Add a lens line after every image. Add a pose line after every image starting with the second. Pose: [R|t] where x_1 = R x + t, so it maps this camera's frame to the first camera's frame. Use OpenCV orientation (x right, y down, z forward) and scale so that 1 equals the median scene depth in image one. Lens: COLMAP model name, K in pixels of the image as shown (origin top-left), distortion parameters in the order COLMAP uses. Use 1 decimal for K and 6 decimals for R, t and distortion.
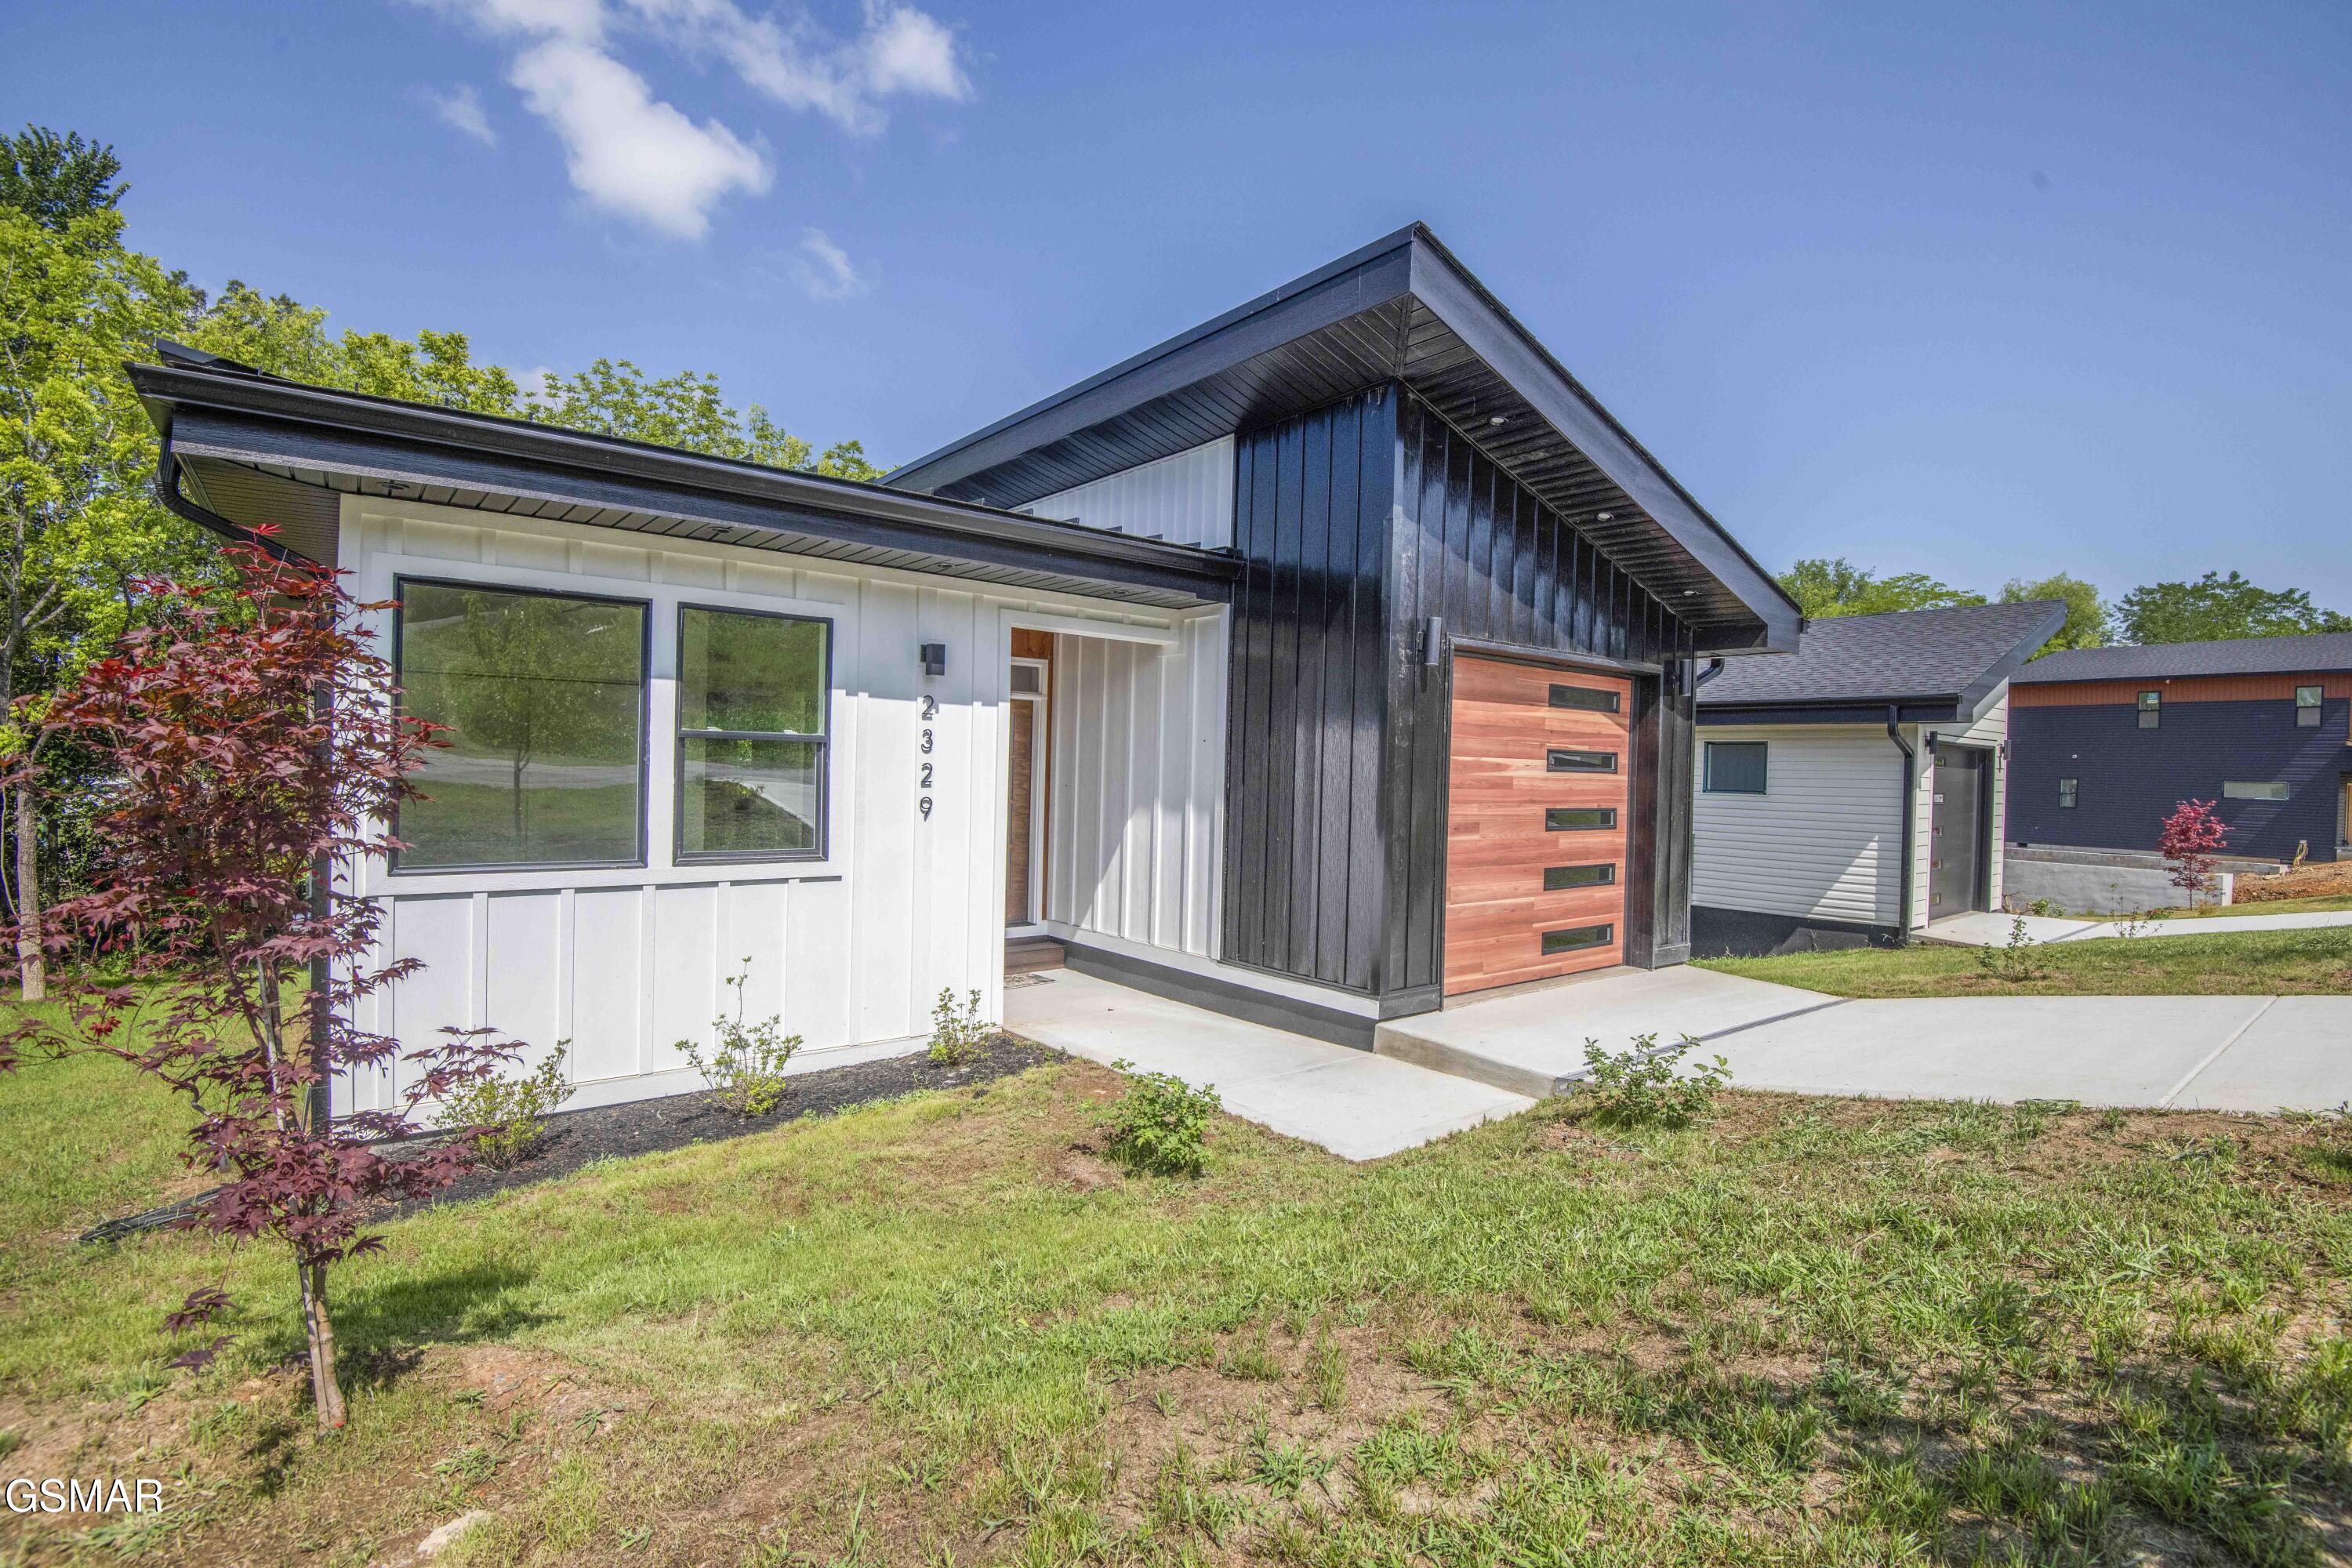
lens RADIAL K [[1086.6, 0, 1175.2], [0, 1086.6, 784.5], [0, 0, 1]] dist [-0.006049, -0.000408]
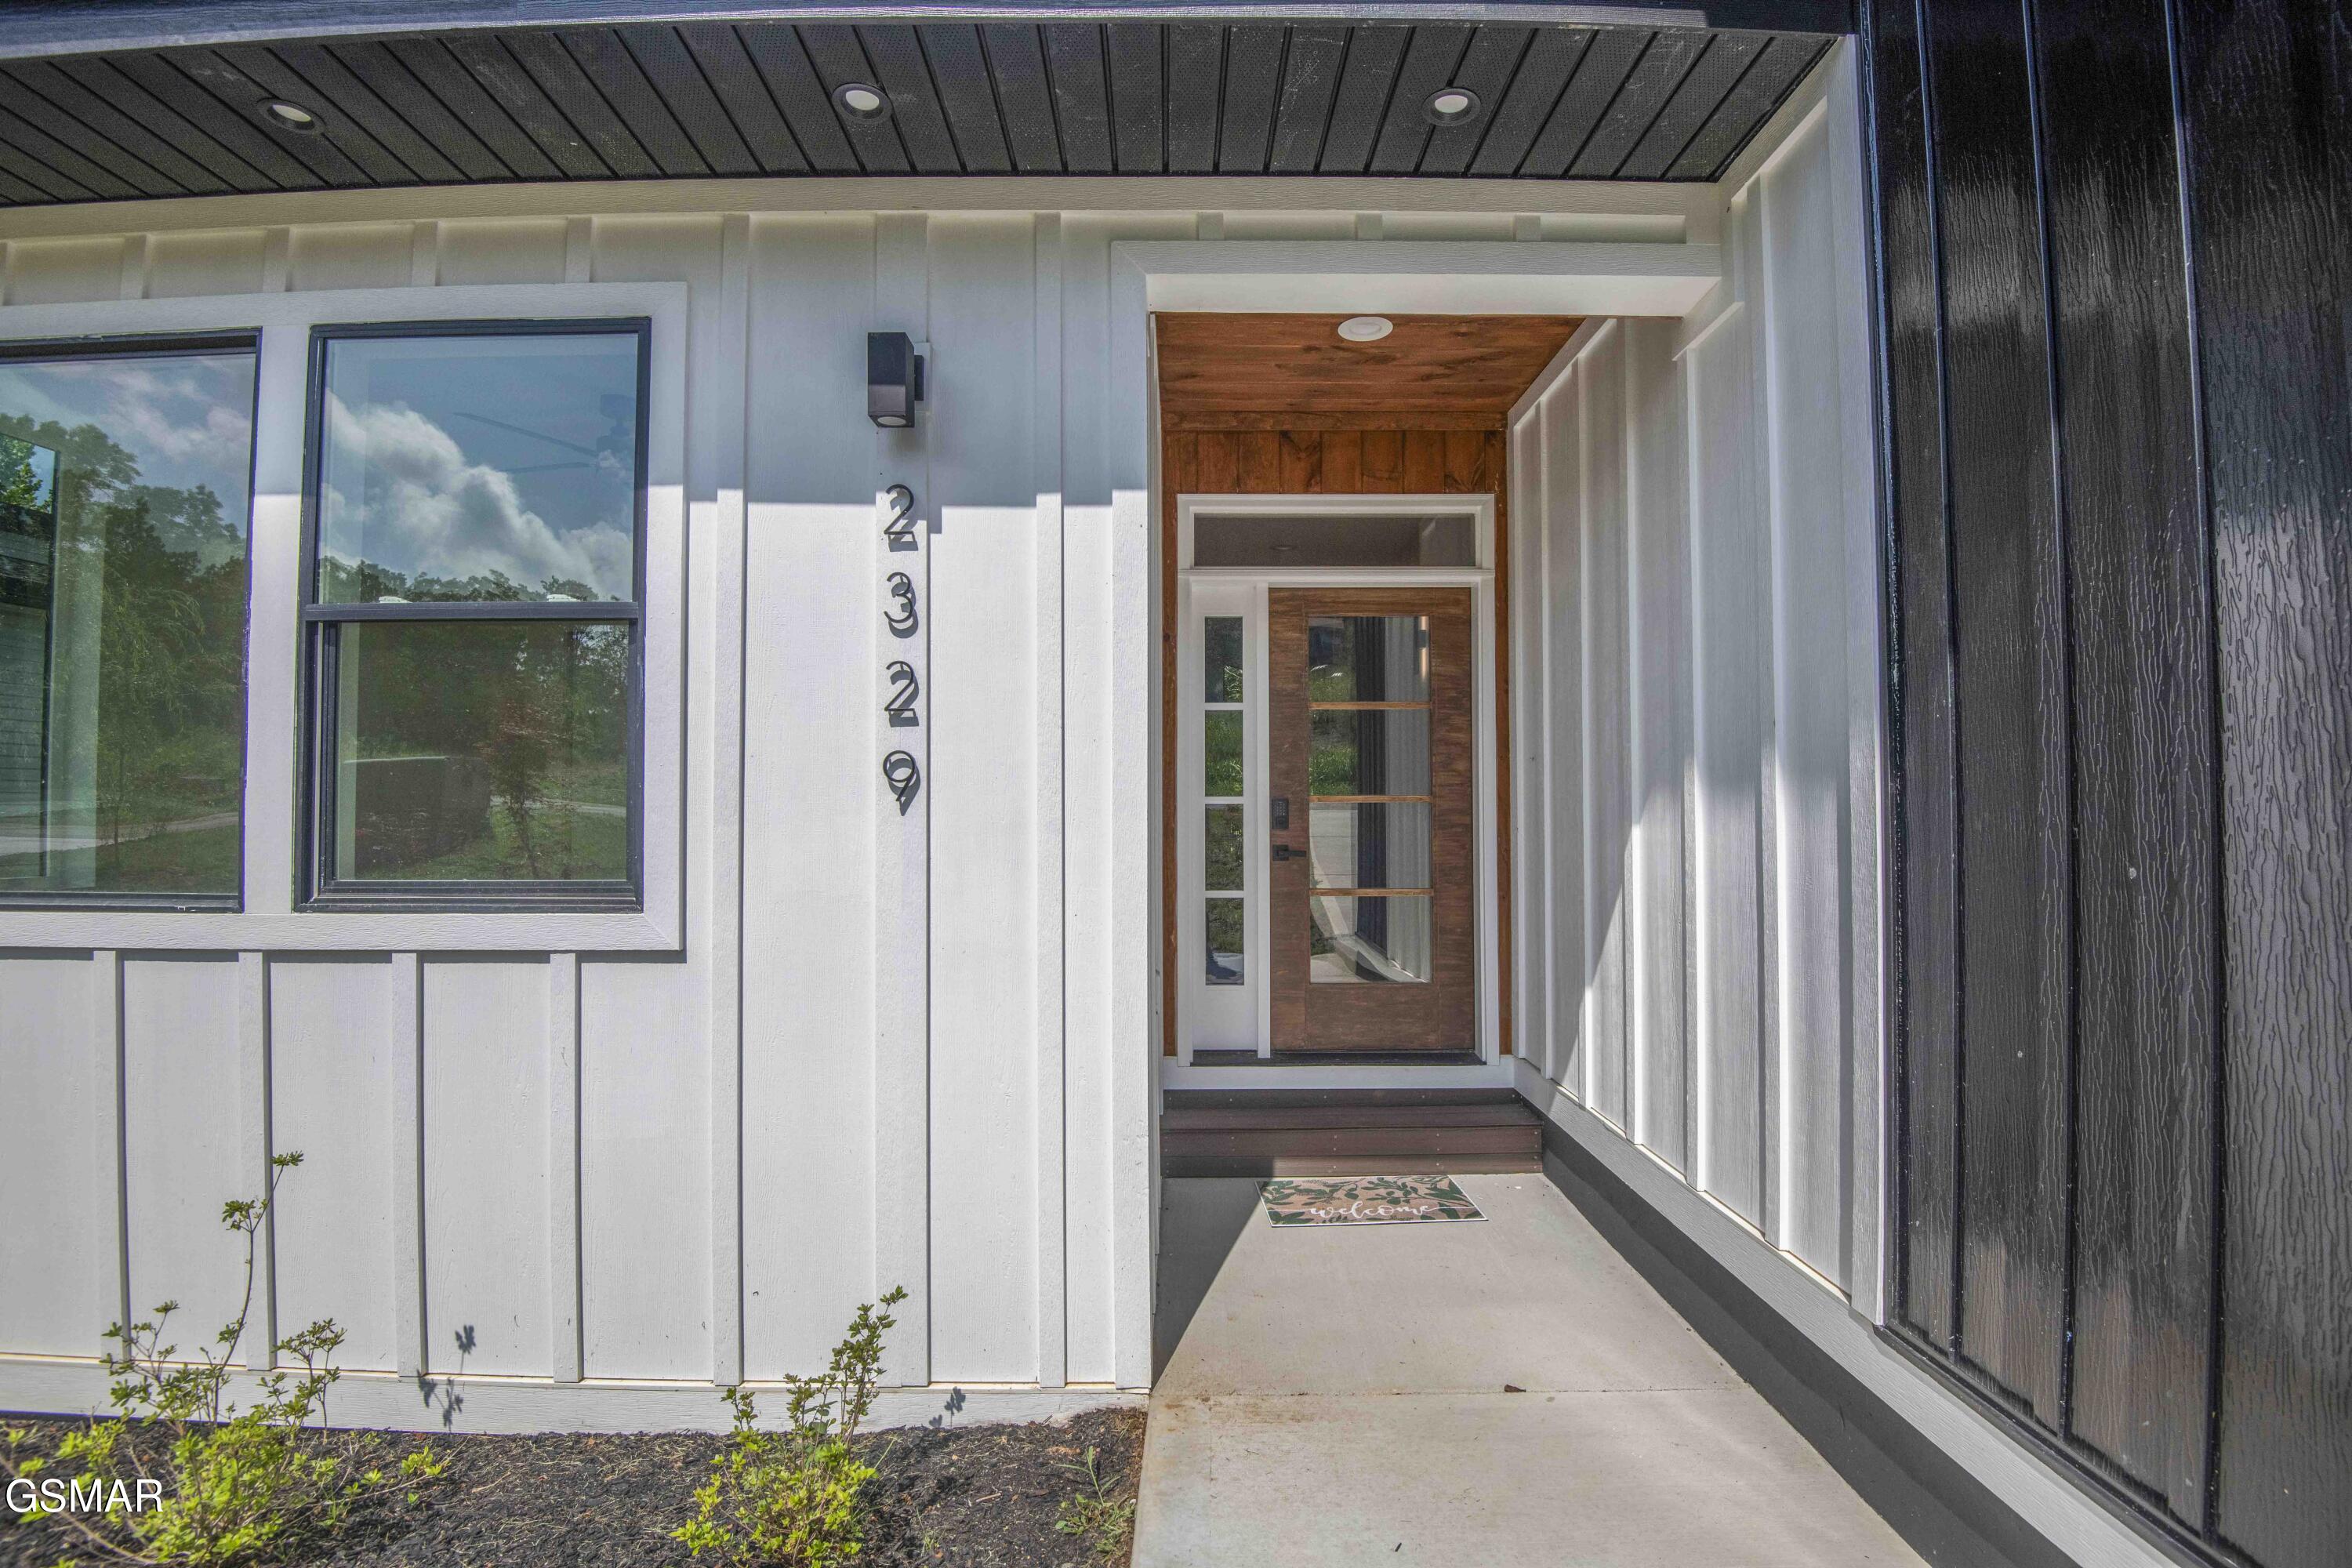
lens RADIAL K [[1086.6, 0, 1182.7], [0, 1086.6, 789.2], [0, 0, 1]] dist [-0.006049, -0.000408]
pose [[0.784600, -0.035424, -0.618990, 0.083674], [0.010575, 0.998986, -0.043766, 0.042497], [0.619912, 0.027793, 0.784179, 0.761103]]
